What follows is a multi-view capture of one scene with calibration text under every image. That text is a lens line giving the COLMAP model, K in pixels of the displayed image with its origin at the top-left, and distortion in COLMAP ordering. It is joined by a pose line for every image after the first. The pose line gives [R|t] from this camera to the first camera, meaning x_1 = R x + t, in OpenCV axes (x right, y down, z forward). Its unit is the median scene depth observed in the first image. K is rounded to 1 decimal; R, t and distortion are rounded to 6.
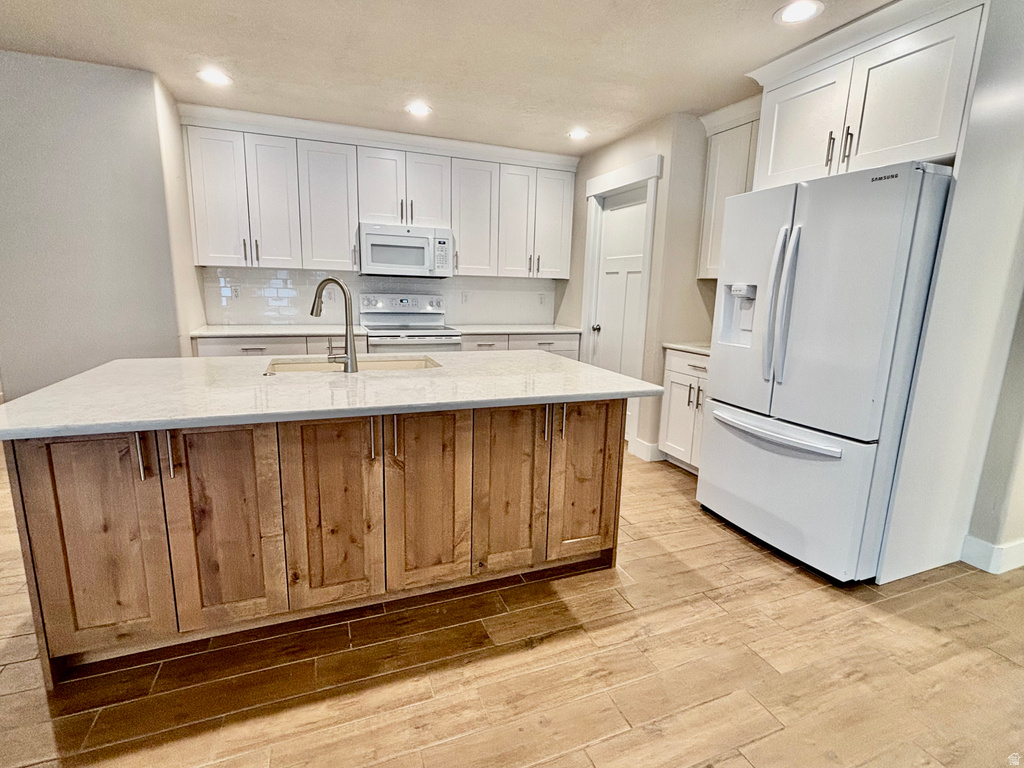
lens RADIAL K [[494.0, 0, 510.8], [0, 494.0, 378.2], [0, 0, 1]] dist [0.010662, -0.005660]
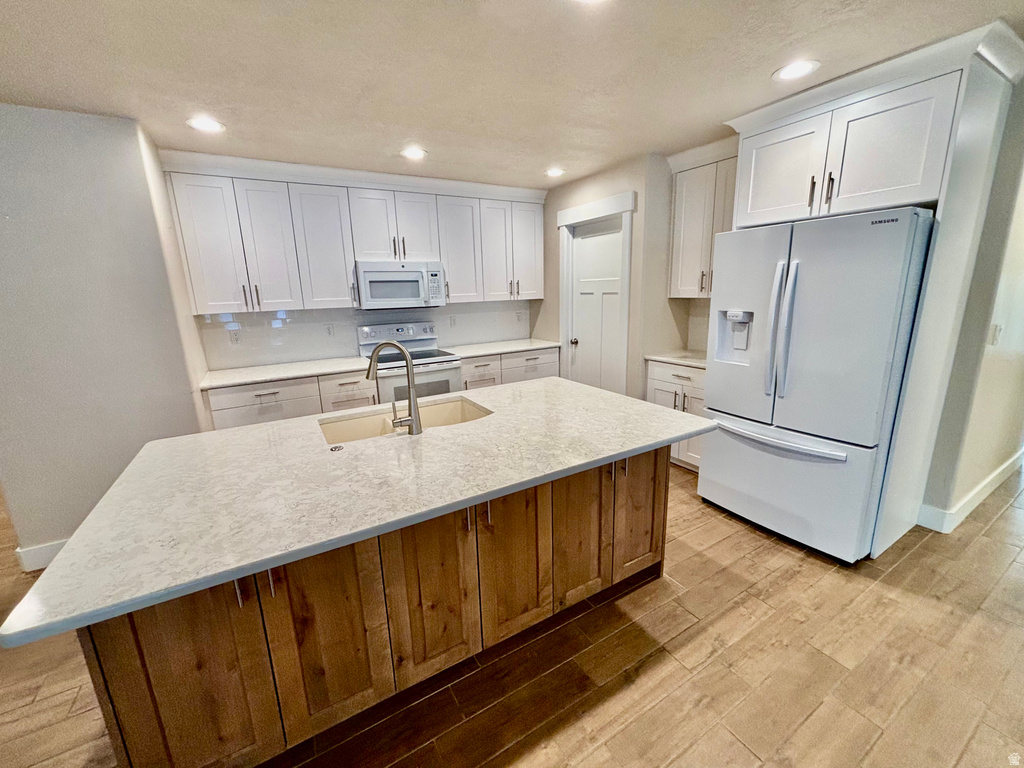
lens RADIAL K [[412.4, 0, 510.4], [0, 412.4, 380.6], [0, 0, 1]] dist [0.006162, -0.001227]
pose [[0.986300, -0.088458, 0.139242, -0.202300], [0.083111, 0.995579, 0.043767, -0.116764], [-0.142498, -0.031595, 0.989291, 0.127245]]
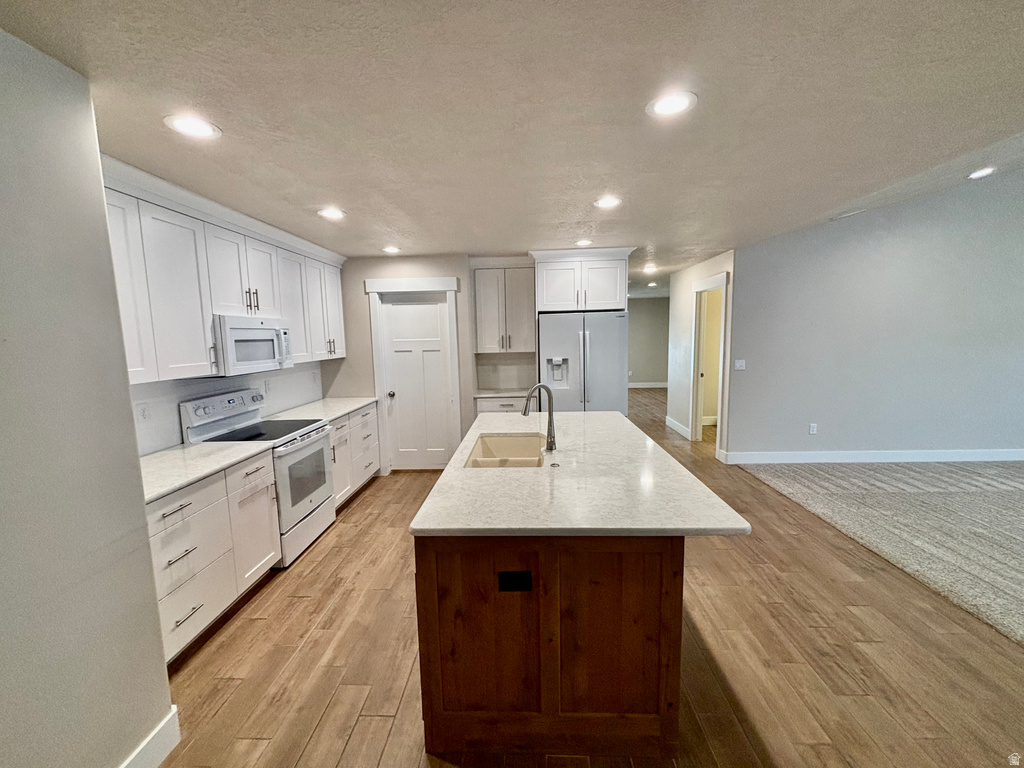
lens RADIAL K [[412.4, 0, 508.3], [0, 412.4, 385.9], [0, 0, 1]] dist [0.006162, -0.001227]
pose [[0.403573, -0.149110, 0.902715, -1.166828], [0.200580, 0.977049, 0.071716, -0.246339], [-0.892690, 0.152124, 0.424219, 0.497967]]
